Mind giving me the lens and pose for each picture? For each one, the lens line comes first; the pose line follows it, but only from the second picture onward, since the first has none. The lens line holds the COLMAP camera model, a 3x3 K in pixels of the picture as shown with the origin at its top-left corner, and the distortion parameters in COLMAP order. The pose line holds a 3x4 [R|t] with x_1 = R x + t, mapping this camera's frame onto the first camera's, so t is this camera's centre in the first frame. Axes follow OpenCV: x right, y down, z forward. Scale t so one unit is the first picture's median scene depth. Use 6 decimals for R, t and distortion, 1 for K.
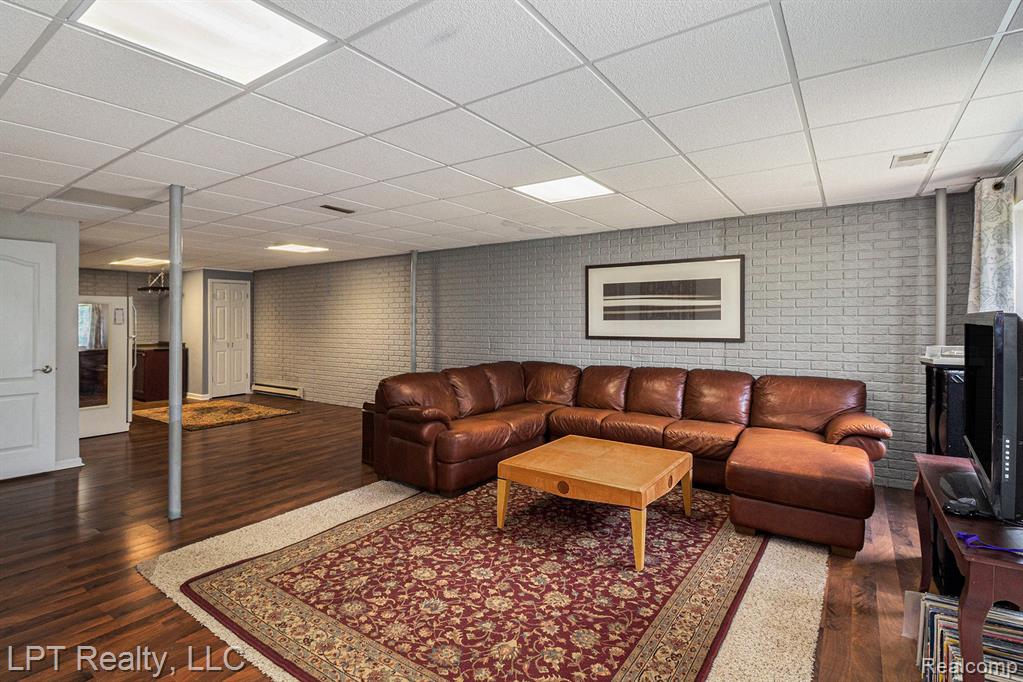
lens RADIAL K [[499.3, 0, 508.2], [0, 499.3, 319.7], [0, 0, 1]] dist [-0.003169, -0.005410]
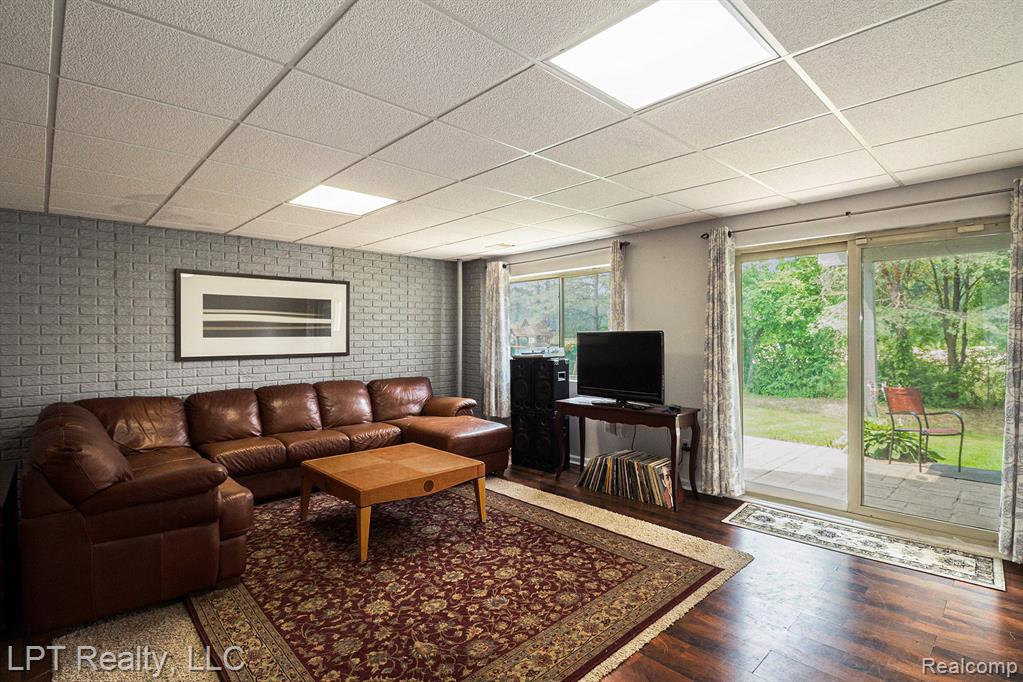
lens RADIAL K [[499.3, 0, 509.9], [0, 499.3, 337.4], [0, 0, 1]] dist [-0.003169, -0.005410]
pose [[0.205172, -0.004003, 0.978718, -0.983473], [0.005515, 0.999980, 0.002934, 0.001980], [-0.978710, 0.004796, 0.205190, 0.619034]]
